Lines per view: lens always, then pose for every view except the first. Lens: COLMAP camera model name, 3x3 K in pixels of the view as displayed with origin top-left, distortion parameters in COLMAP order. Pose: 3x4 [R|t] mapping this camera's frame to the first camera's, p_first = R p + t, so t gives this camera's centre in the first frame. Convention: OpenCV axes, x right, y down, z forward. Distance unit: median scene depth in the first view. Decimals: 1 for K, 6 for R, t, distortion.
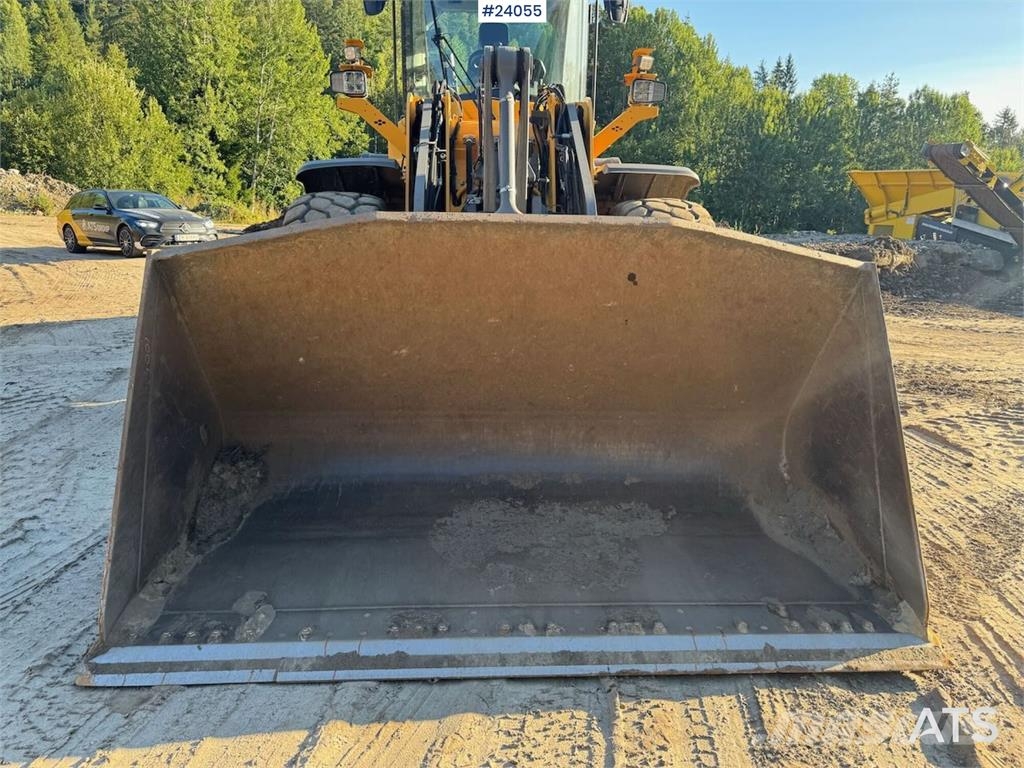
lens RADIAL K [[712.6, 0, 512.2], [0, 712.6, 383.7], [0, 0, 1]] dist [0.090768, -0.124237]
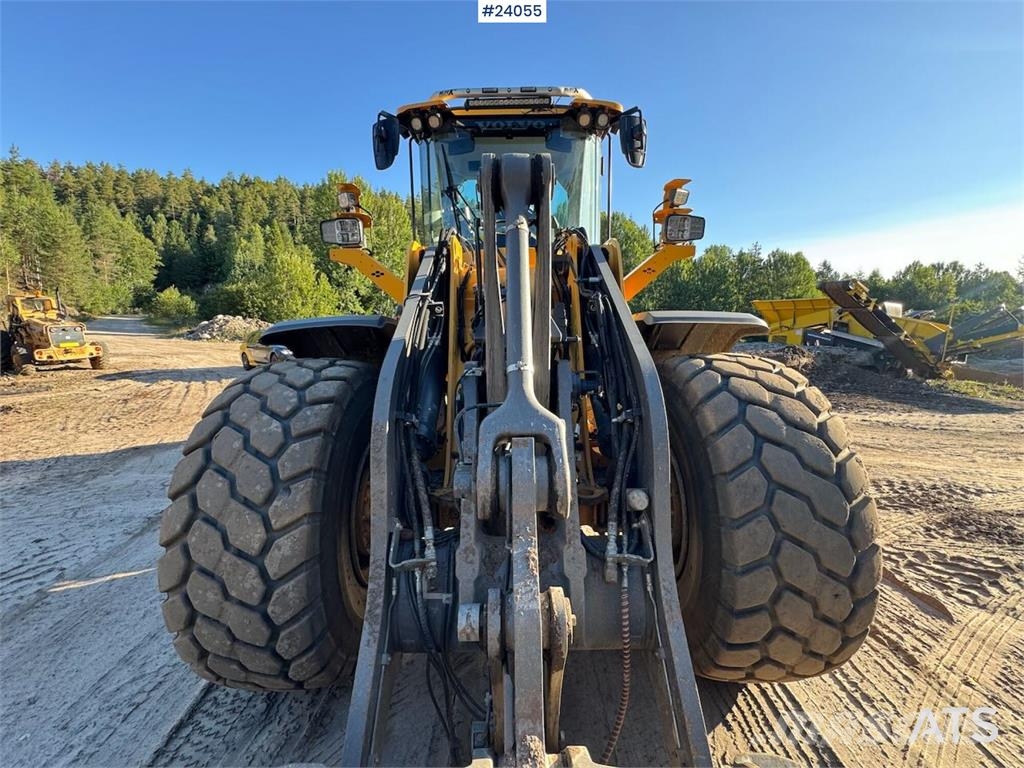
lens RADIAL K [[413.8, 0, 506.8], [0, 413.8, 384.9], [0, 0, 1]] dist [-0.002869, 0.000190]
pose [[0.997775, -0.020836, -0.063336, 0.002835], [0.014521, 0.995023, -0.098585, -0.150083], [0.065075, 0.097446, 0.993111, 0.447350]]
